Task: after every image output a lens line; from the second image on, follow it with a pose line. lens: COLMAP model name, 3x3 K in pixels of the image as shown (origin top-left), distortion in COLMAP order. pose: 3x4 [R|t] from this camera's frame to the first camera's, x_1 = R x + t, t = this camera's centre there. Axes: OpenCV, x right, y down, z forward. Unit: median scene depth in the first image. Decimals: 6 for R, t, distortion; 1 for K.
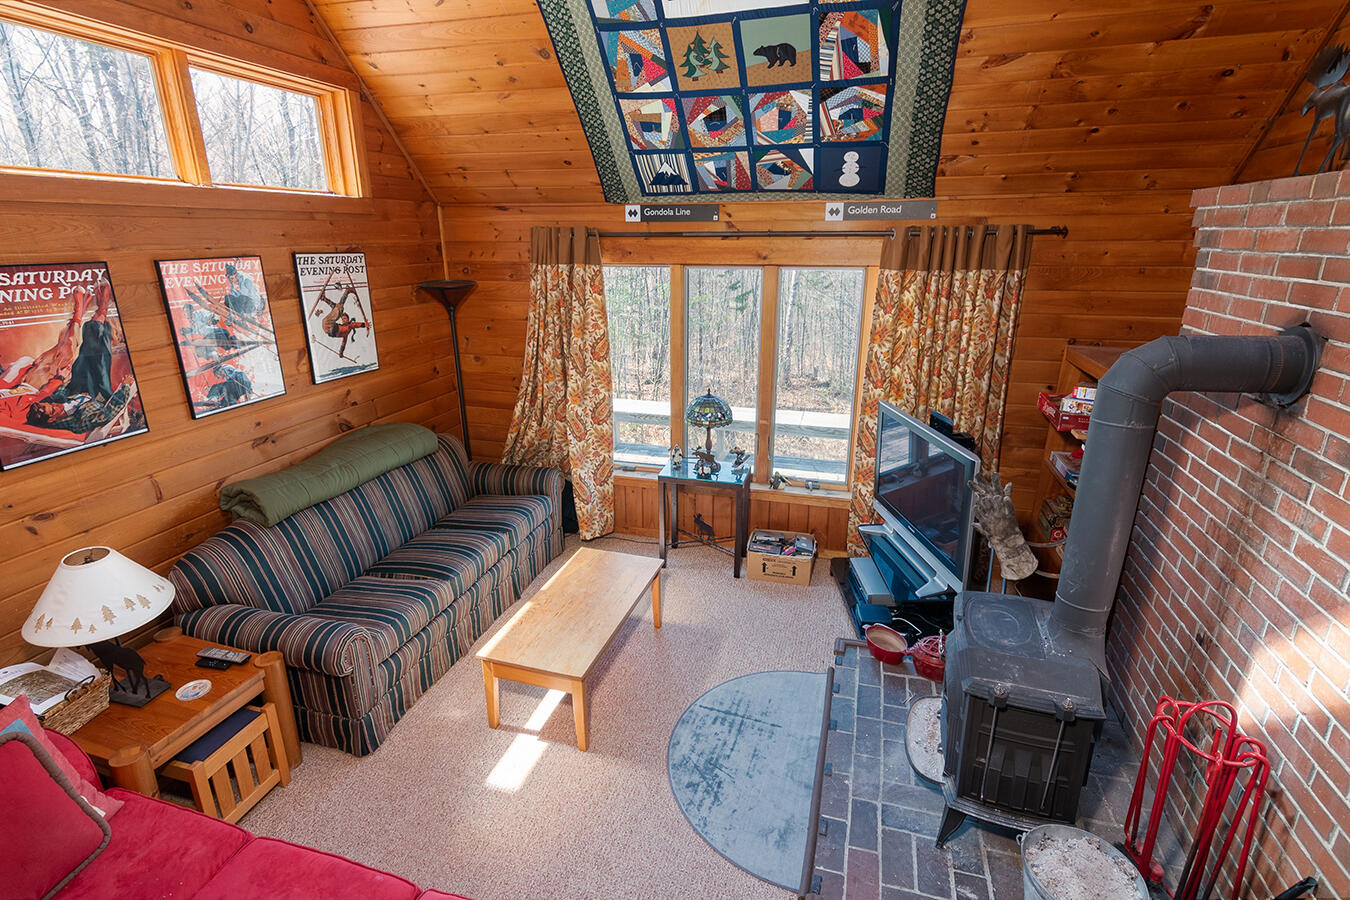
lens RADIAL K [[666.5, 0, 668.2], [0, 666.5, 455.8], [0, 0, 1]] dist [-0.002135, 0.004137]
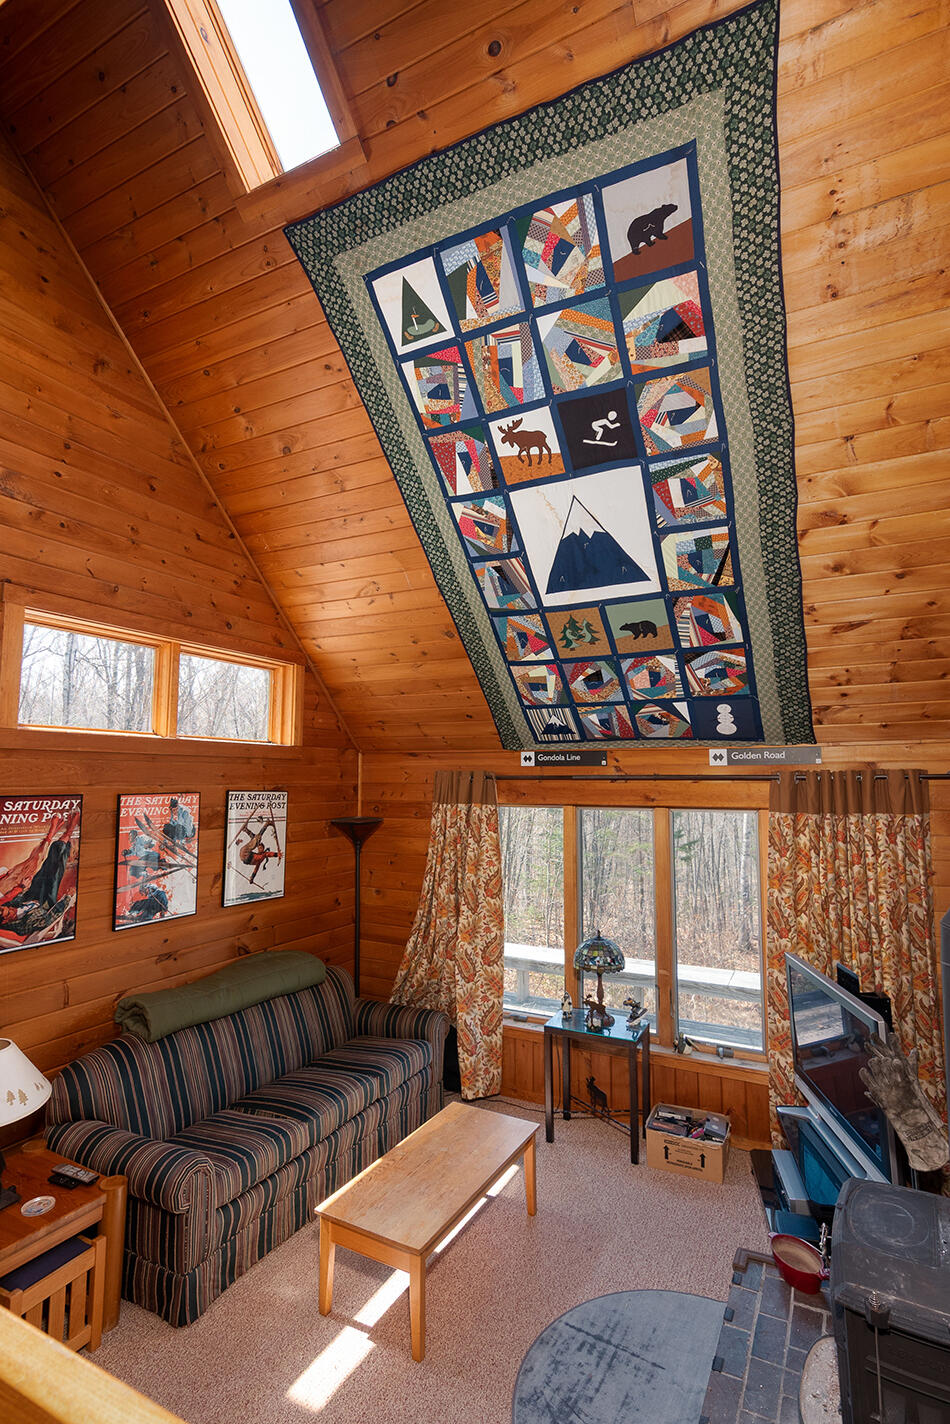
lens RADIAL K [[703.1, 0, 464.2], [0, 703.1, 721.9], [0, 0, 1]] dist [-0.002135, 0.004137]
pose [[0.980056, -0.010202, -0.198458, 0.093816], [-0.068604, 0.919911, -0.386080, 0.033745], [0.186502, 0.391995, 0.900865, -0.082683]]
